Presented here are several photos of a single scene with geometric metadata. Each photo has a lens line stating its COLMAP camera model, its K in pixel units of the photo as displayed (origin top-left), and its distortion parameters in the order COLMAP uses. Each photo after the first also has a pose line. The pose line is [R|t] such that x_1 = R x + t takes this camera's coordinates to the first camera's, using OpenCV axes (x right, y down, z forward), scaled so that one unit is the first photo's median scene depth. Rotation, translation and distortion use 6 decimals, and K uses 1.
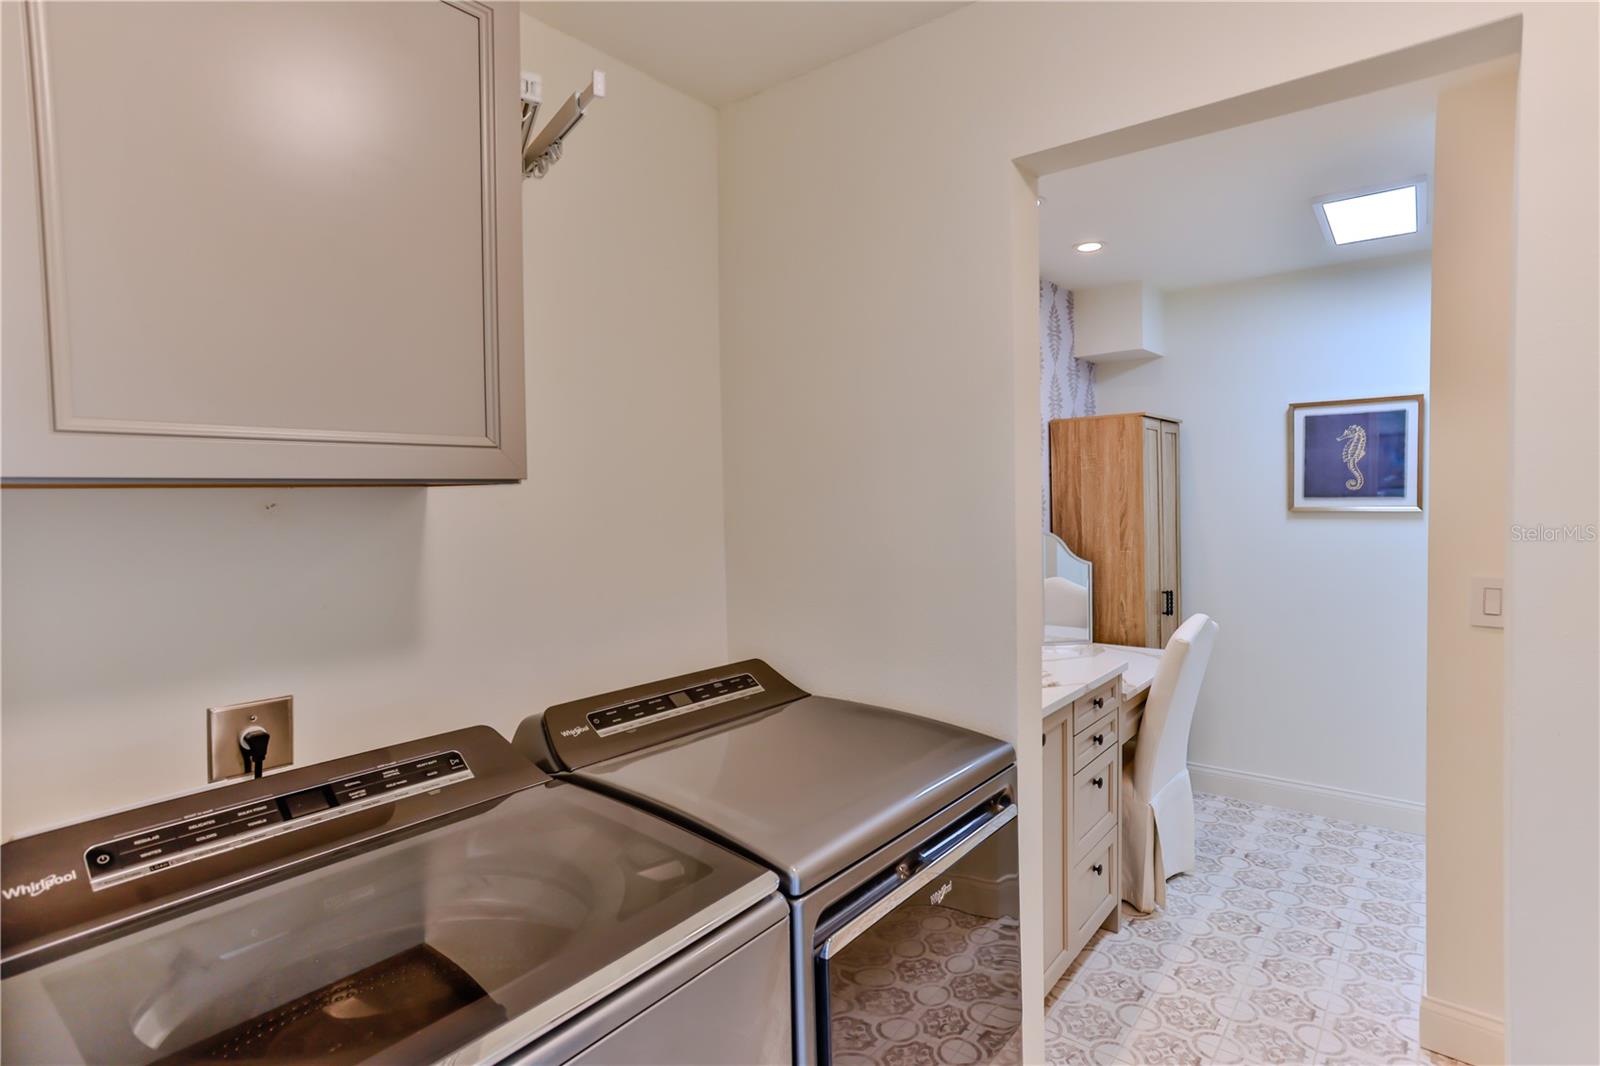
lens RADIAL K [[809.1, 0, 799.0], [0, 809.1, 534.3], [0, 0, 1]] dist [-0.060684, 0.032375]
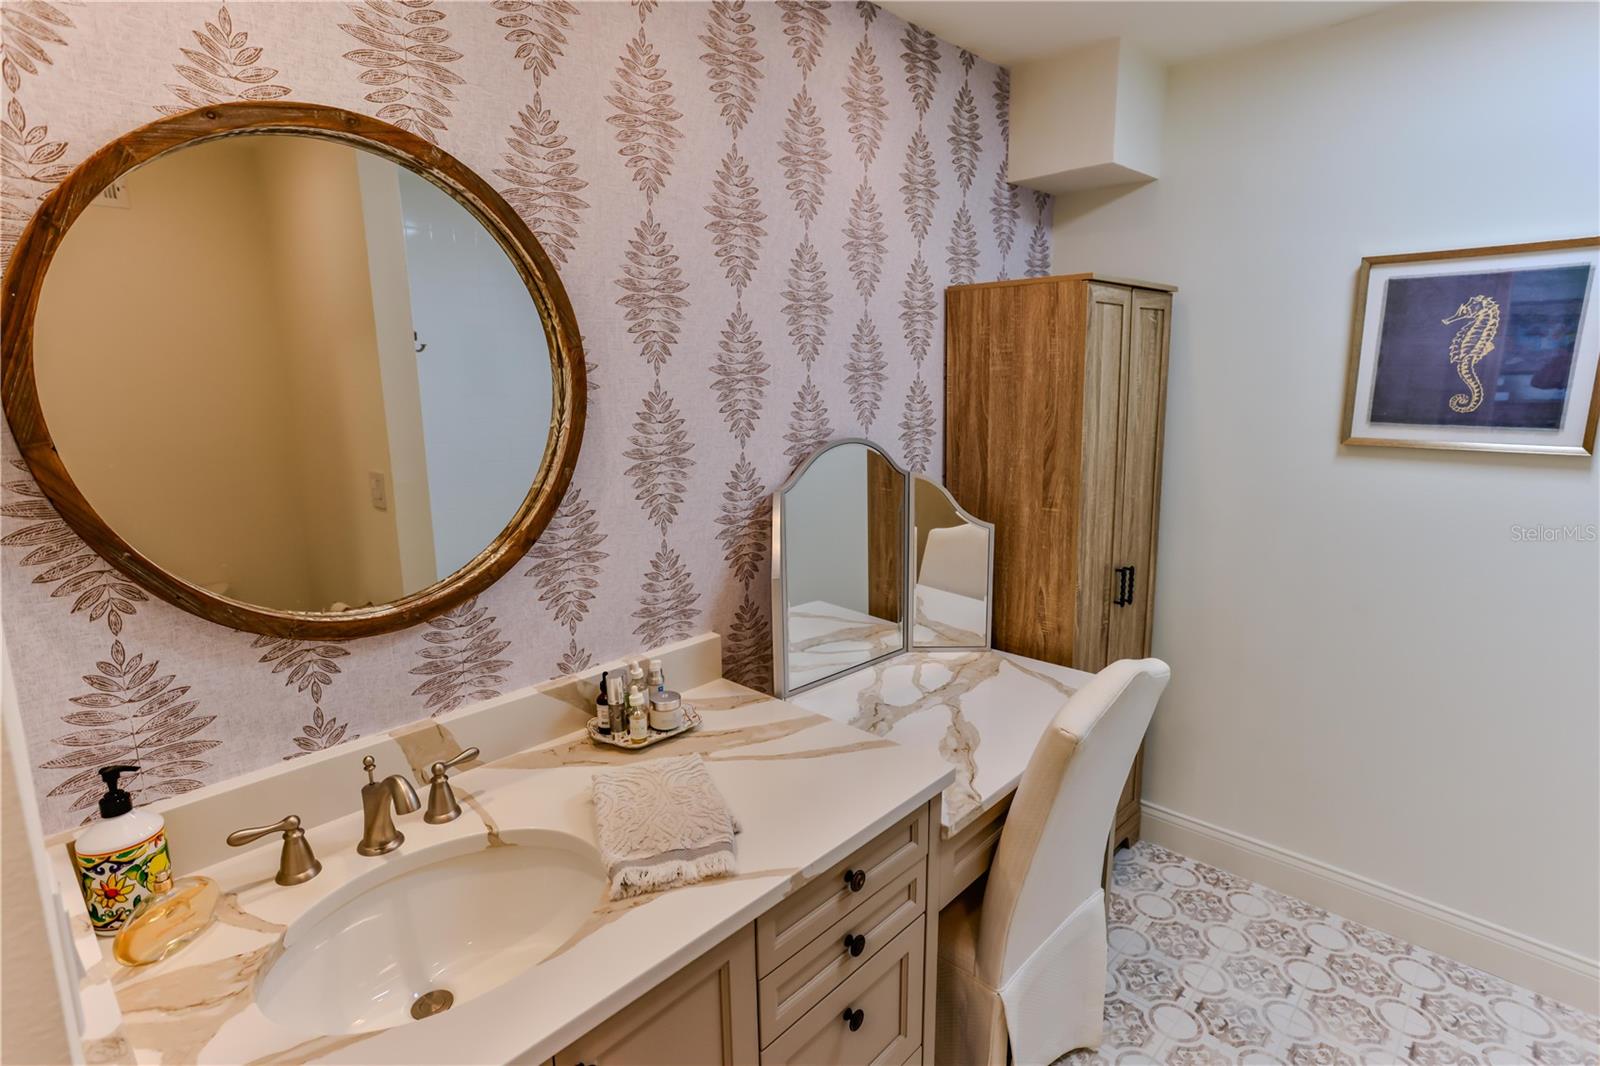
lens RADIAL K [[804.5, 0, 794.9], [0, 804.5, 530.5], [0, 0, 1]] dist [-0.054349, 0.029828]
pose [[0.996822, 0.019541, -0.077231, 0.257222], [-0.007087, 0.987357, 0.158352, -0.056825], [0.079349, -0.157301, 0.984358, 0.377300]]
